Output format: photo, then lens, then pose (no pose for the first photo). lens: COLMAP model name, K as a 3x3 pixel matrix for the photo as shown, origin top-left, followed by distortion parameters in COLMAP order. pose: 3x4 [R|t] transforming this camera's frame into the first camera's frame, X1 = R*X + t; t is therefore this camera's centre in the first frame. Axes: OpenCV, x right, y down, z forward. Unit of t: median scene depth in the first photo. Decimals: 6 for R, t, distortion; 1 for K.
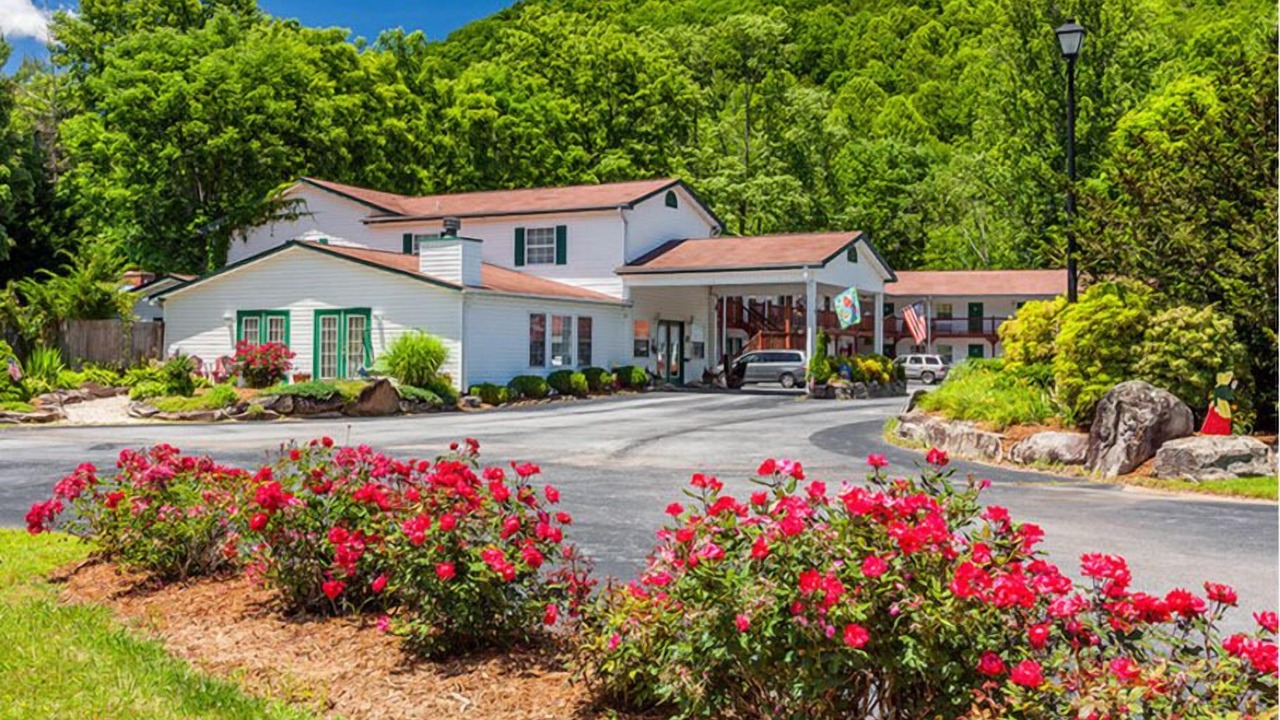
lens RADIAL K [[1213.3, 0, 636.2], [0, 1213.3, 357.2], [0, 0, 1]] dist [-0.012761, 0.000000]
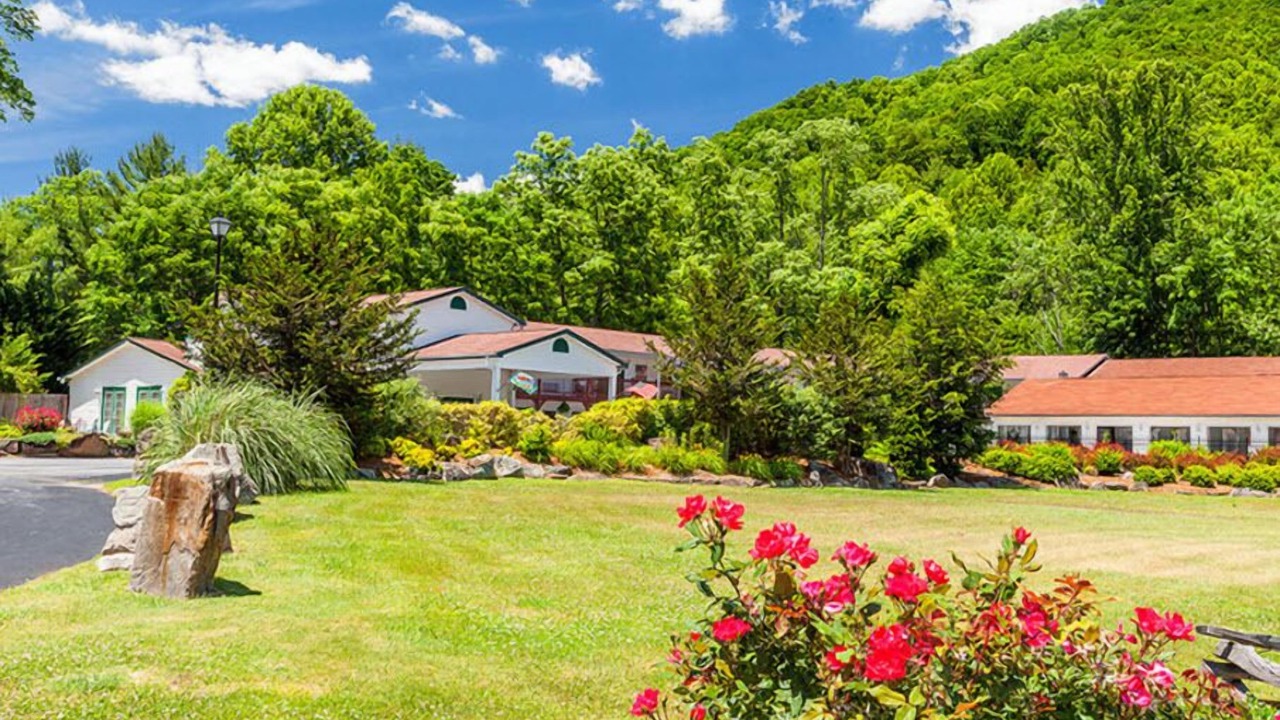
lens RADIAL K [[1213.3, 0, 638.2], [0, 1213.3, 363.0], [0, 0, 1]] dist [-0.012761, 0.000000]
pose [[0.970115, 0.002237, -0.242636, 0.560943], [-0.017562, 0.997982, -0.061016, 0.007935], [0.242010, 0.063454, 0.968197, -0.196083]]
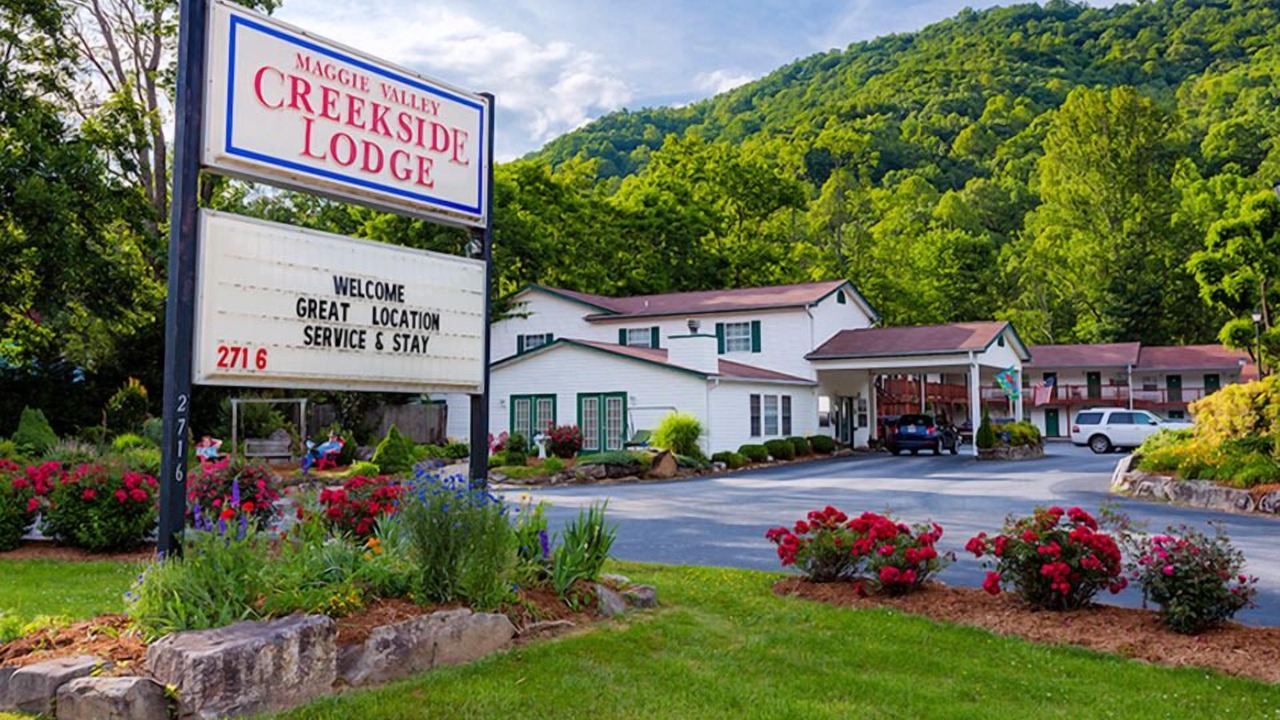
lens RADIAL K [[1066.4, 0, 647.2], [0, 1066.4, 356.5], [0, 0, 1]] dist [-0.007356, -0.001259]
pose [[0.998532, -0.016422, -0.051607, -0.119753], [0.013255, 0.998042, -0.061125, -0.007902], [0.052509, 0.060351, 0.996795, -0.078648]]
